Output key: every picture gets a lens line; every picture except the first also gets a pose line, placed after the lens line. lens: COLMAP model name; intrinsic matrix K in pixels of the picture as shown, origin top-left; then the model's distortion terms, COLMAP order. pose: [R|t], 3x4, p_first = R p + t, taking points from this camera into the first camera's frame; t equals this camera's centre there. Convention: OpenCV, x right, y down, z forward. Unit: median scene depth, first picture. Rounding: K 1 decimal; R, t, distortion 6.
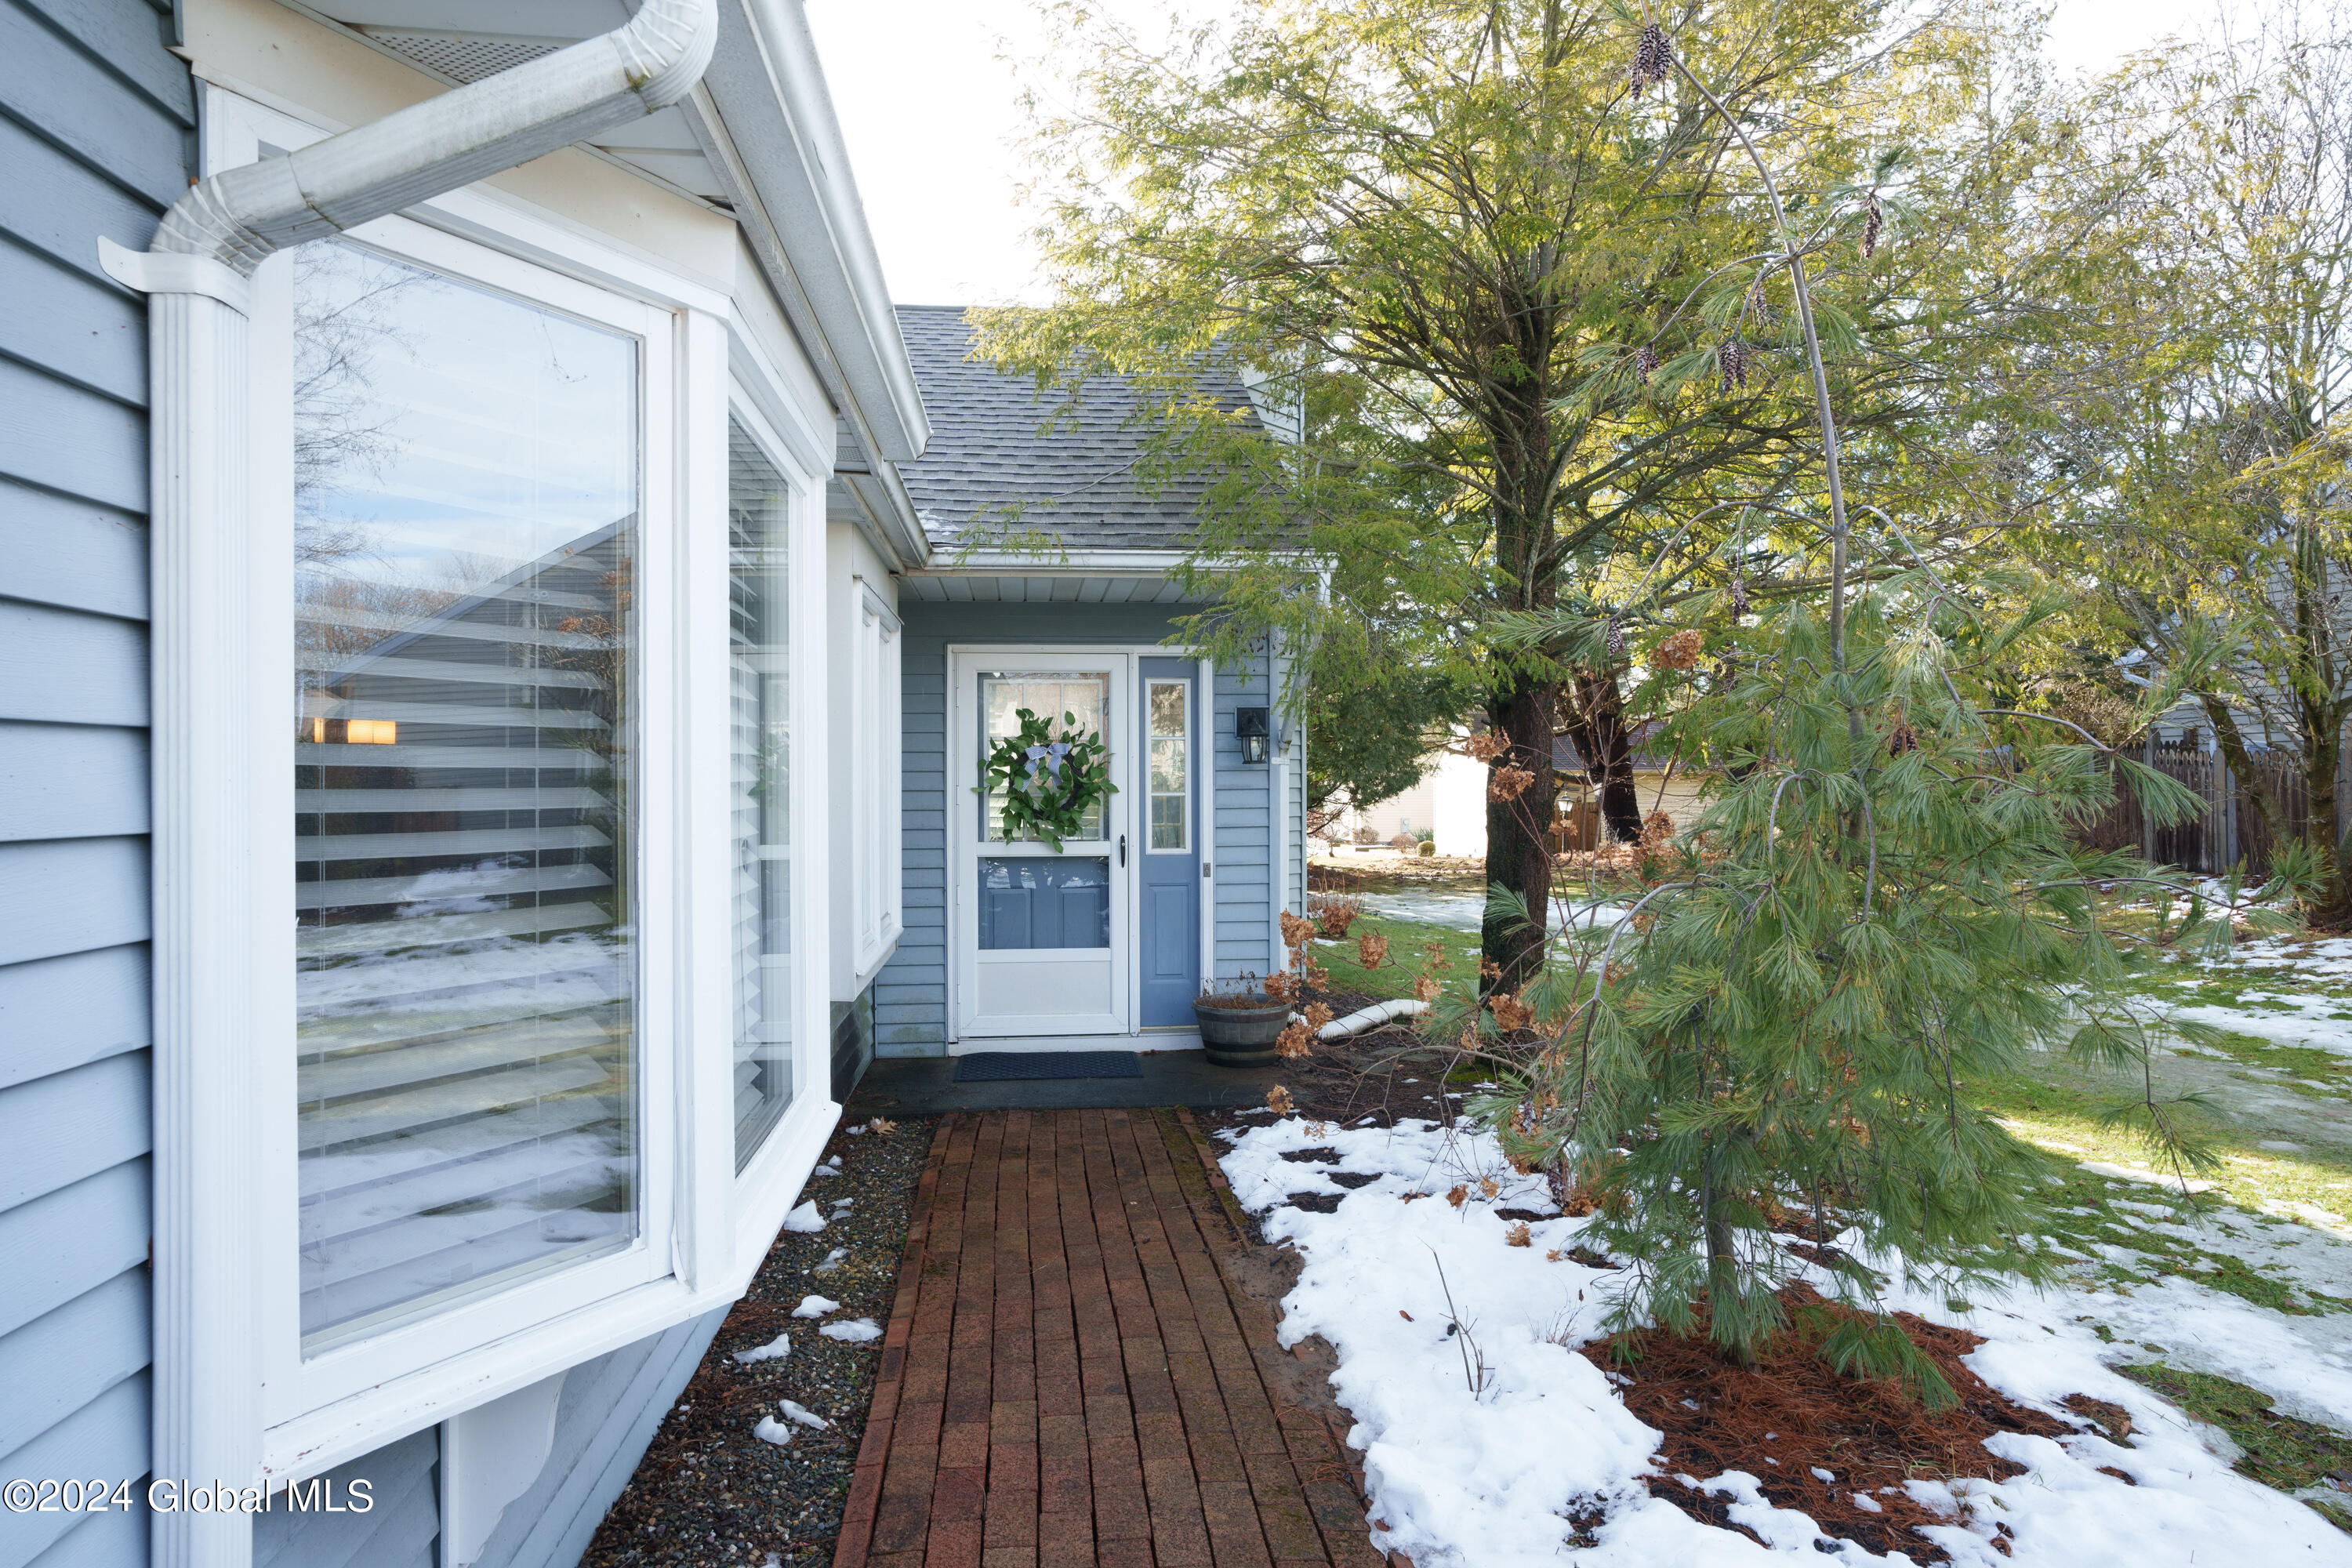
lens RADIAL K [[1356.1, 0, 1178.0], [0, 1356.1, 783.2], [0, 0, 1]] dist [-0.000391, -0.000214]
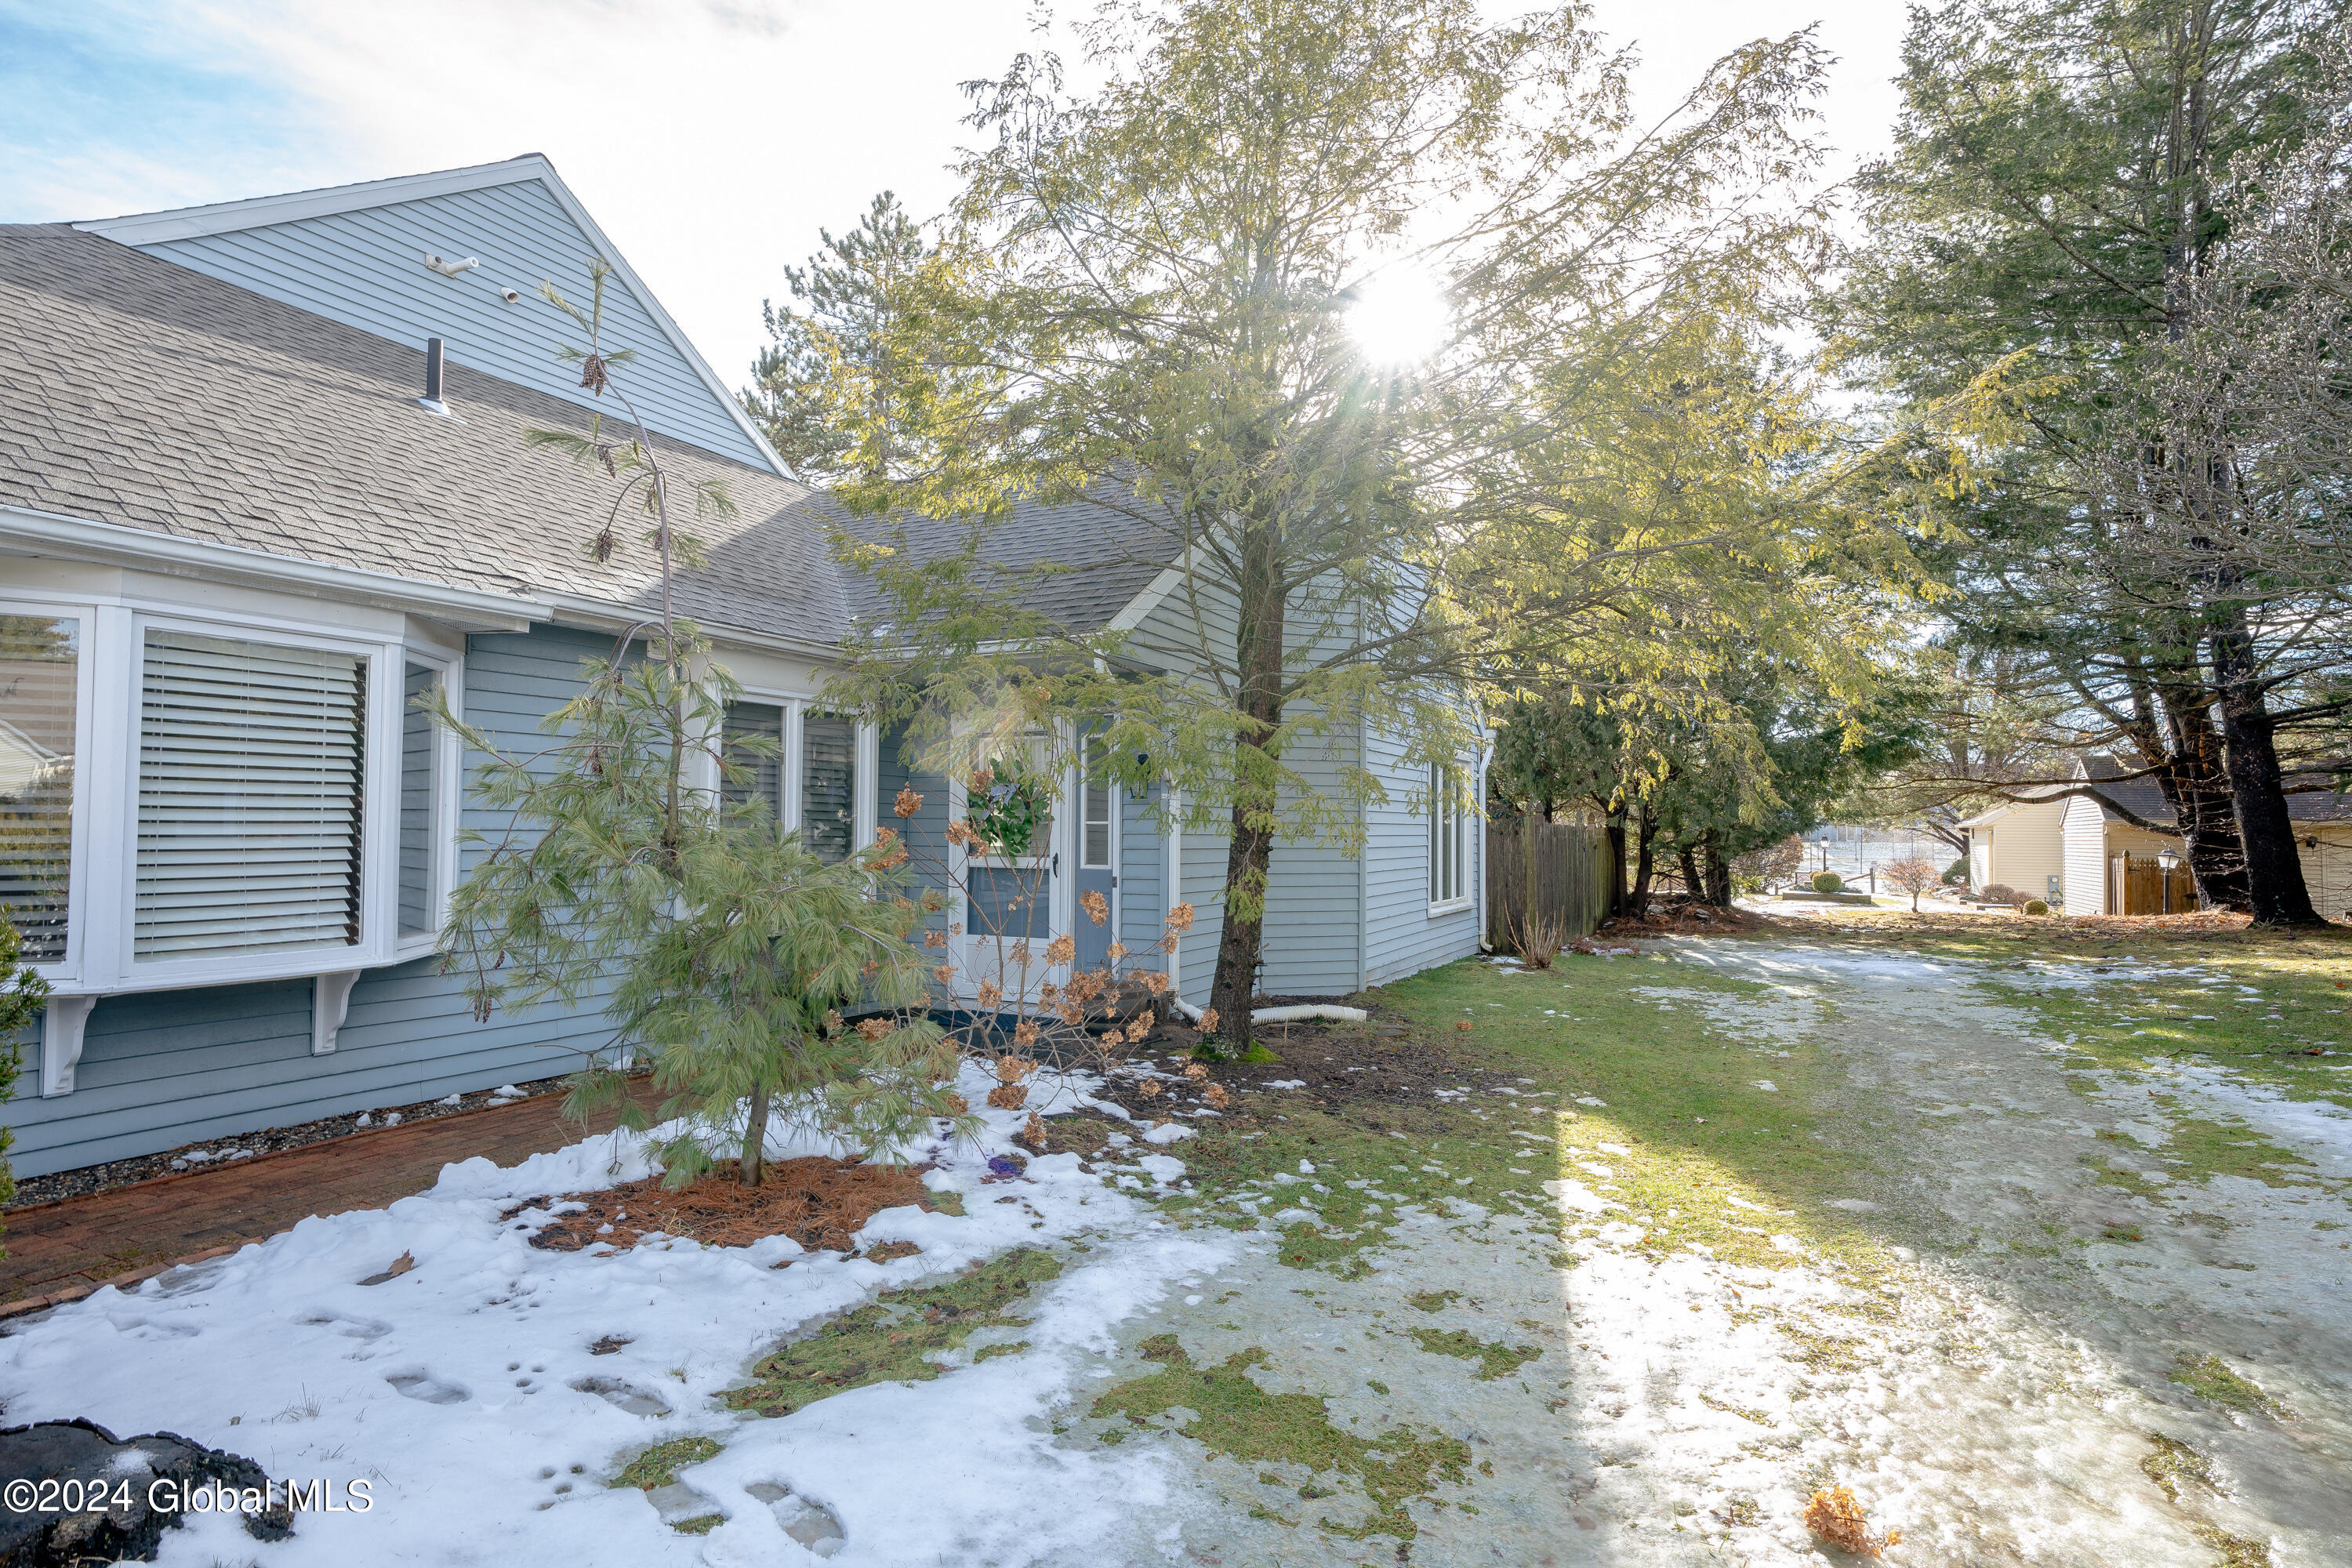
lens RADIAL K [[1298.0, 0, 1174.6], [0, 1298.0, 786.0], [0, 0, 1]] dist [-0.025077, -0.000044]
pose [[0.844844, -0.010134, -0.534917, 1.177976], [-0.007903, 0.999475, -0.031416, 0.020095], [0.534955, 0.030769, 0.844320, 0.015127]]
